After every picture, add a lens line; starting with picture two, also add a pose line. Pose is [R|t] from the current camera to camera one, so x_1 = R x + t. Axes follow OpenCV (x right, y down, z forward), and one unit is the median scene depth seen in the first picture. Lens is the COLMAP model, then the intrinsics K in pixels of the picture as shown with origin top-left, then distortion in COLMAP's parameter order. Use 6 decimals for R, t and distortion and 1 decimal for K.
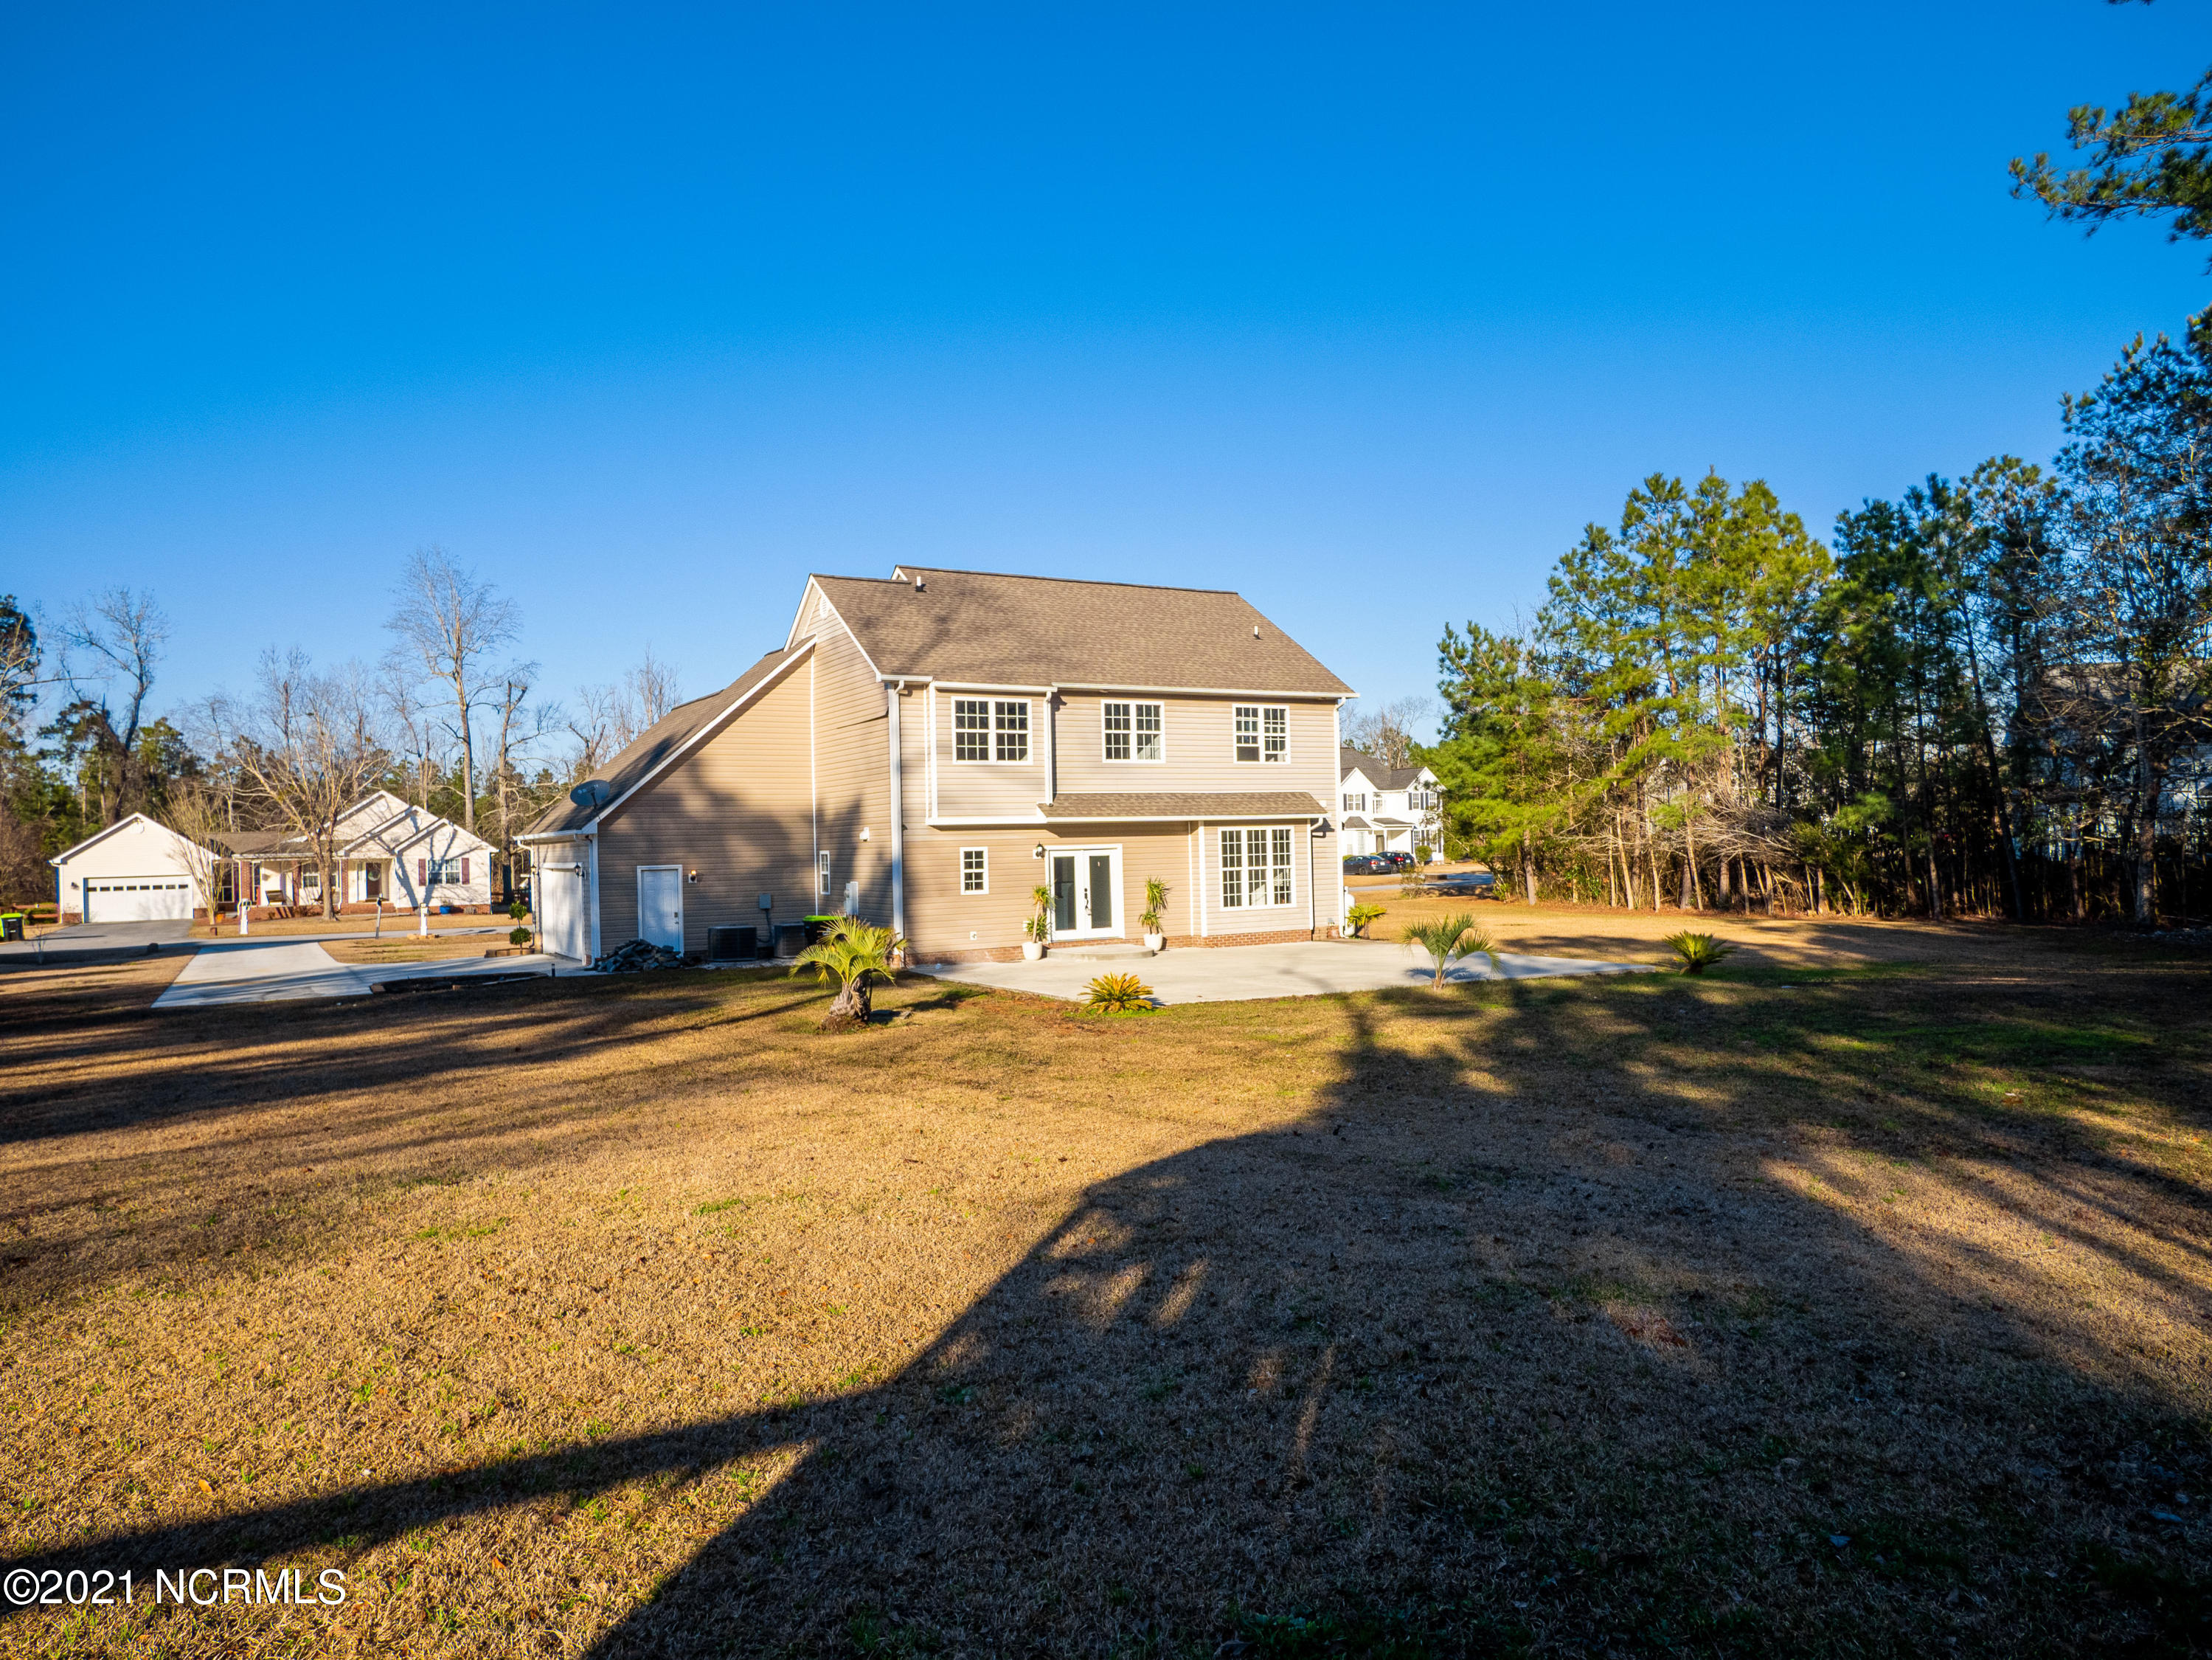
lens RADIAL K [[1462.7, 0, 1106.0], [0, 1462.7, 830.0], [0, 0, 1]] dist [0.004249, -0.000566]
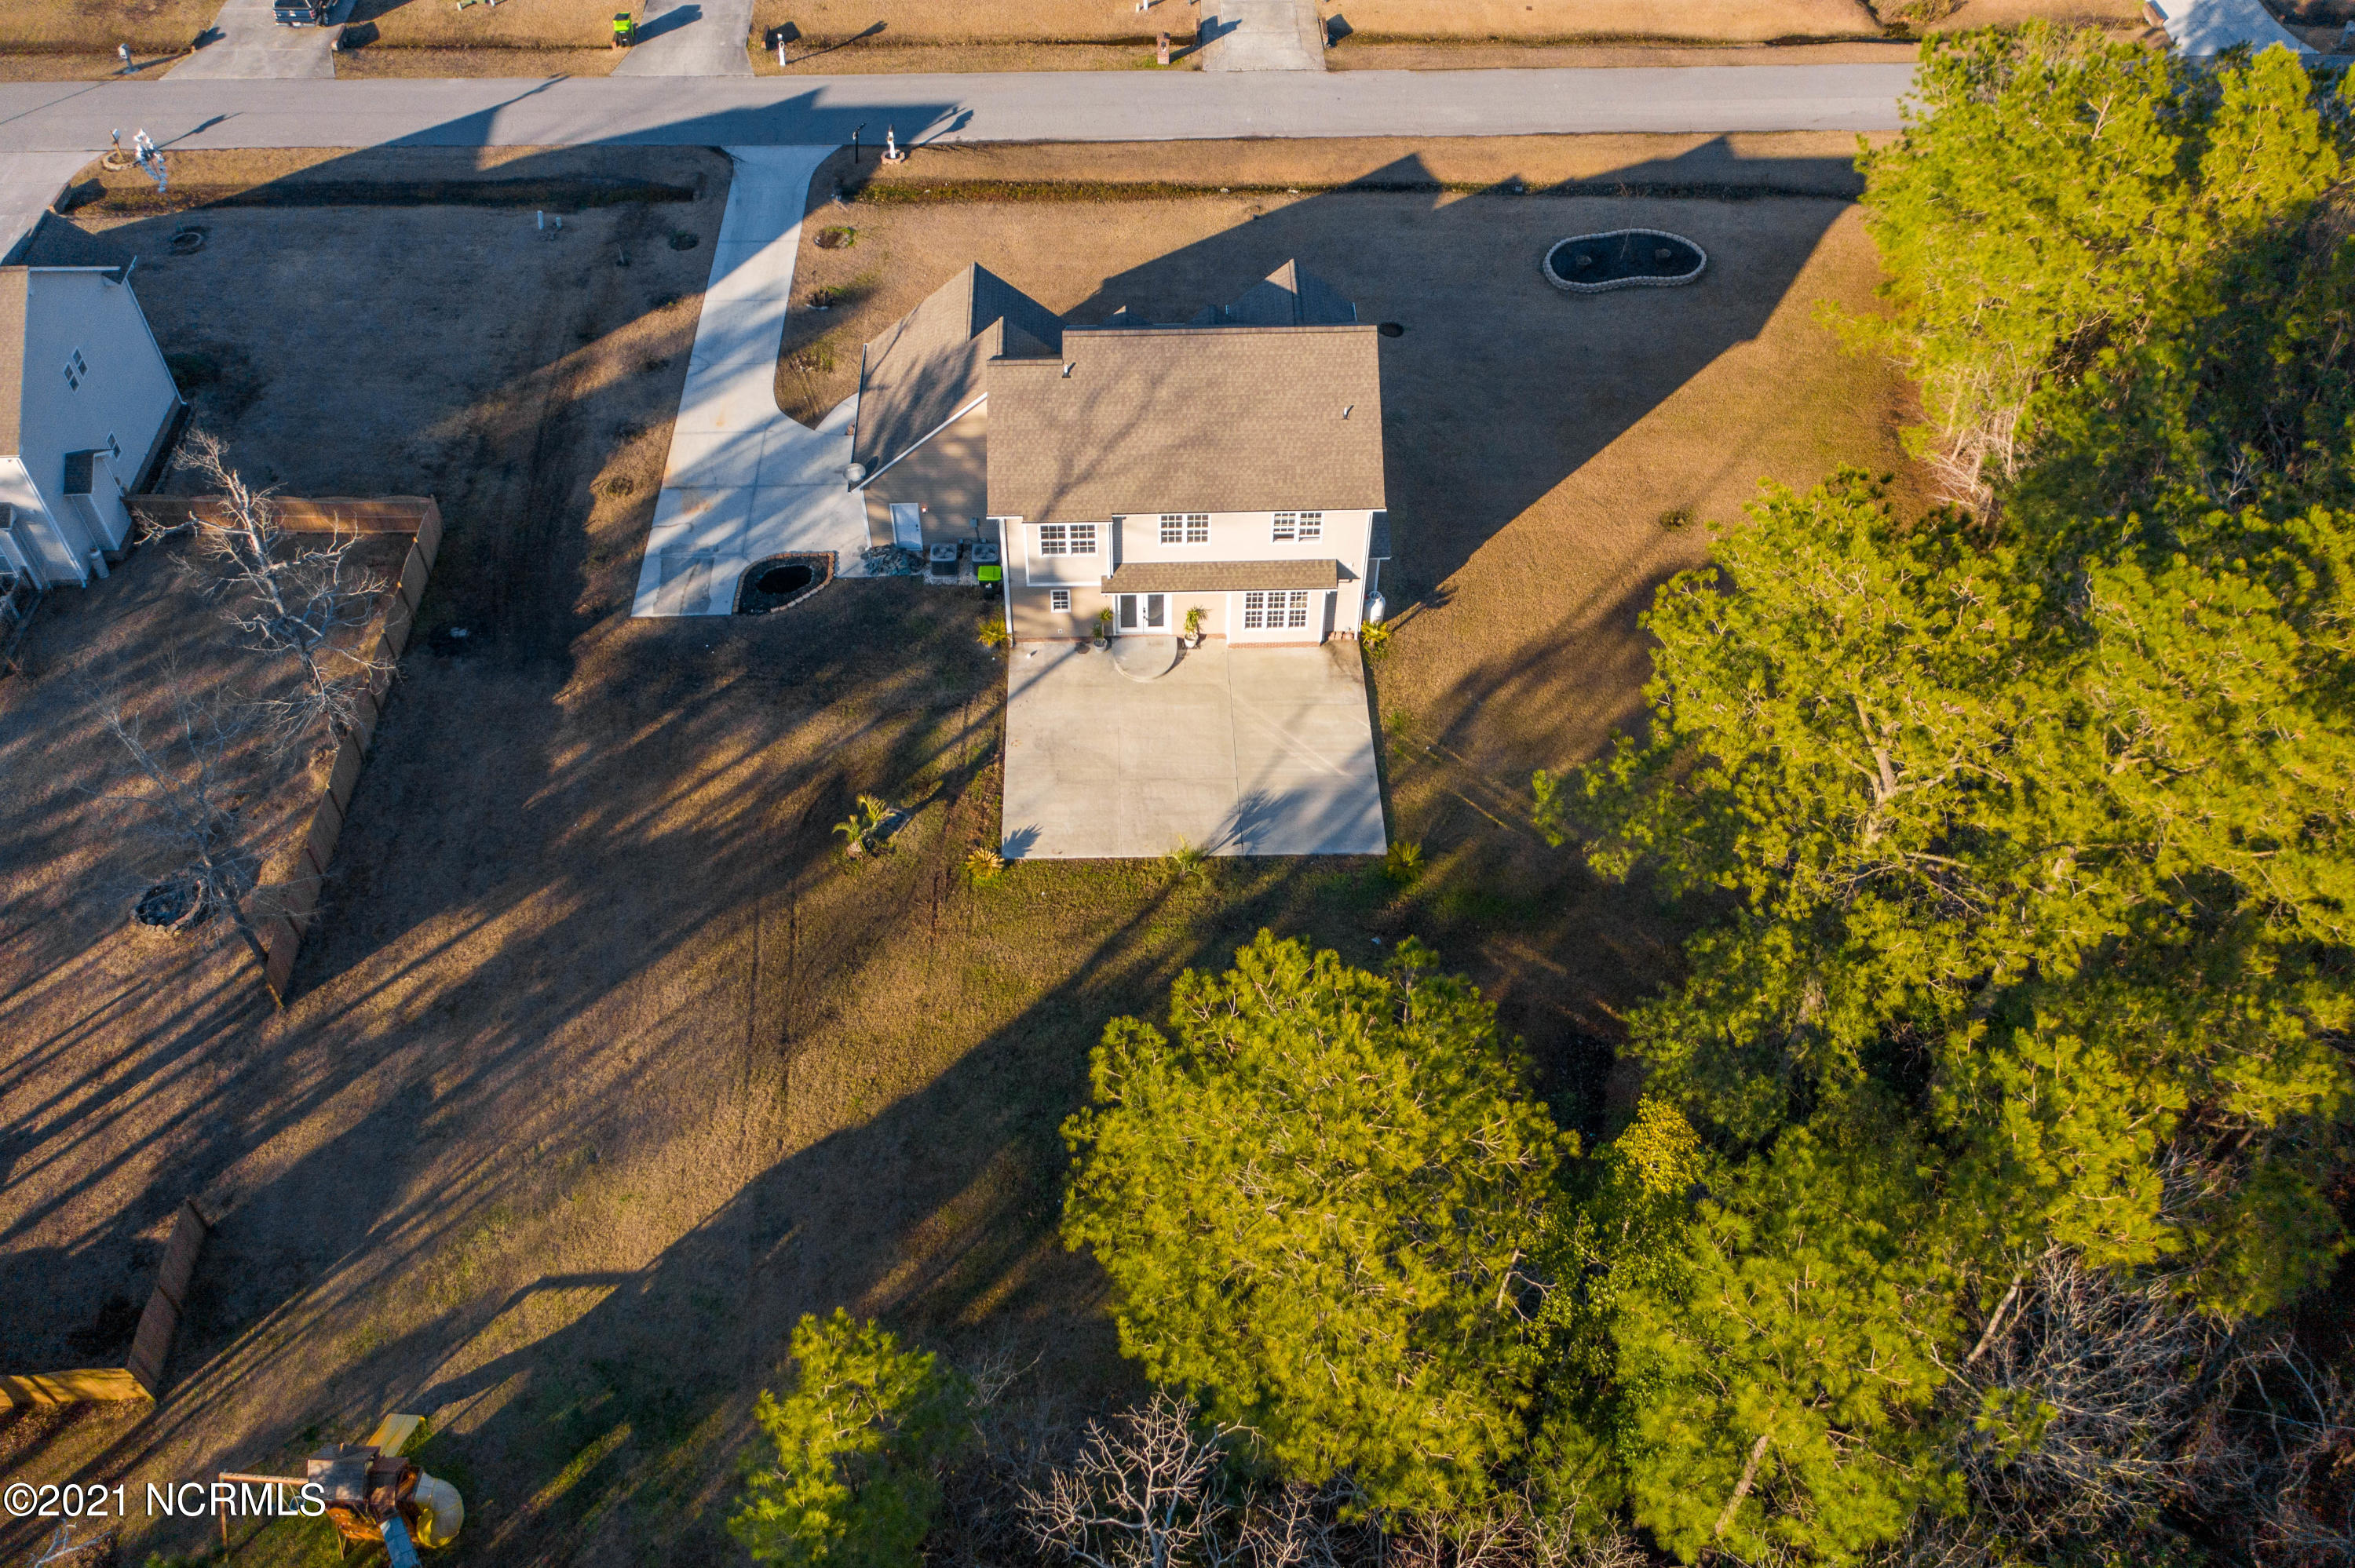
lens RADIAL K [[1946.3, 0, 1160.4], [0, 1946.3, 771.1], [0, 0, 1]] dist [-0.013125, 0.043435]
pose [[0.874645, 0.381183, -0.299494, 0.631839], [-0.018359, 0.643417, 0.765296, -1.316322], [0.484417, -0.663863, 0.569759, -0.227021]]
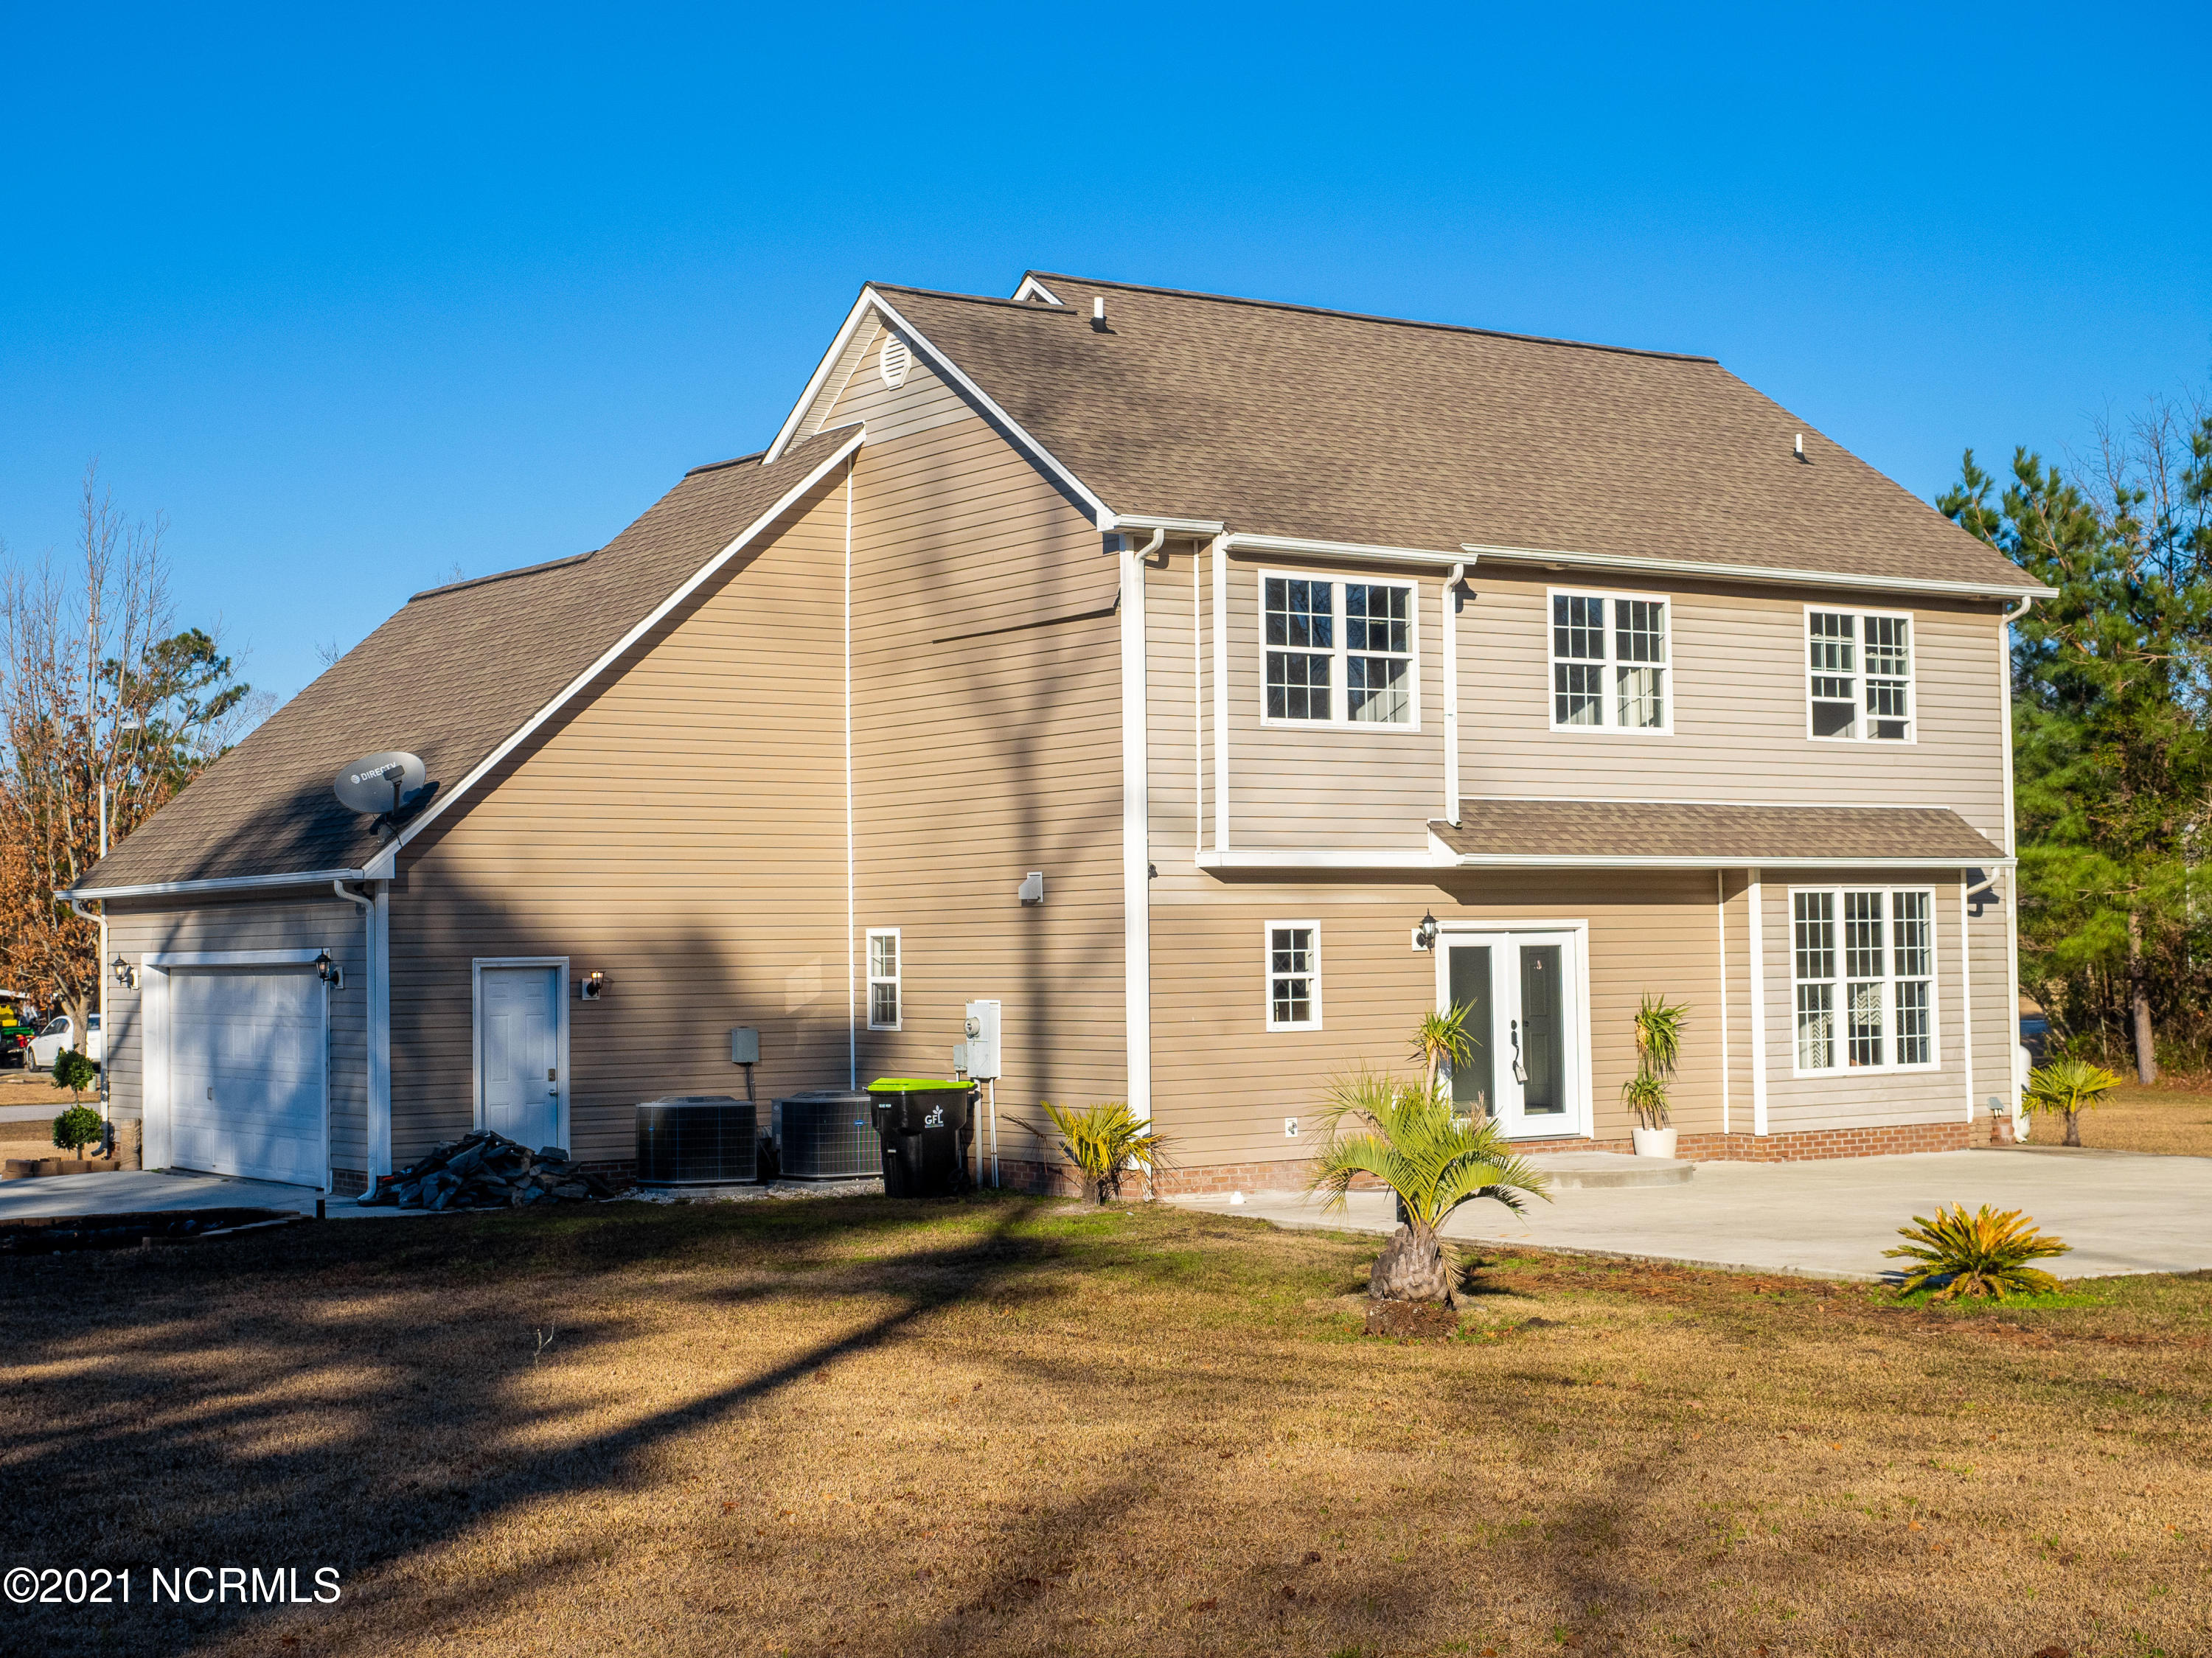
lens RADIAL K [[3256.0, 0, 1106.0], [0, 3256.0, 829.0], [0, 0, 1]] dist [0.037473, 0.019769]
pose [[0.996574, 0.013235, 0.081644, -0.204041], [-0.010733, 0.999462, -0.031005, 0.013721], [-0.082010, 0.030023, 0.996179, 0.046460]]
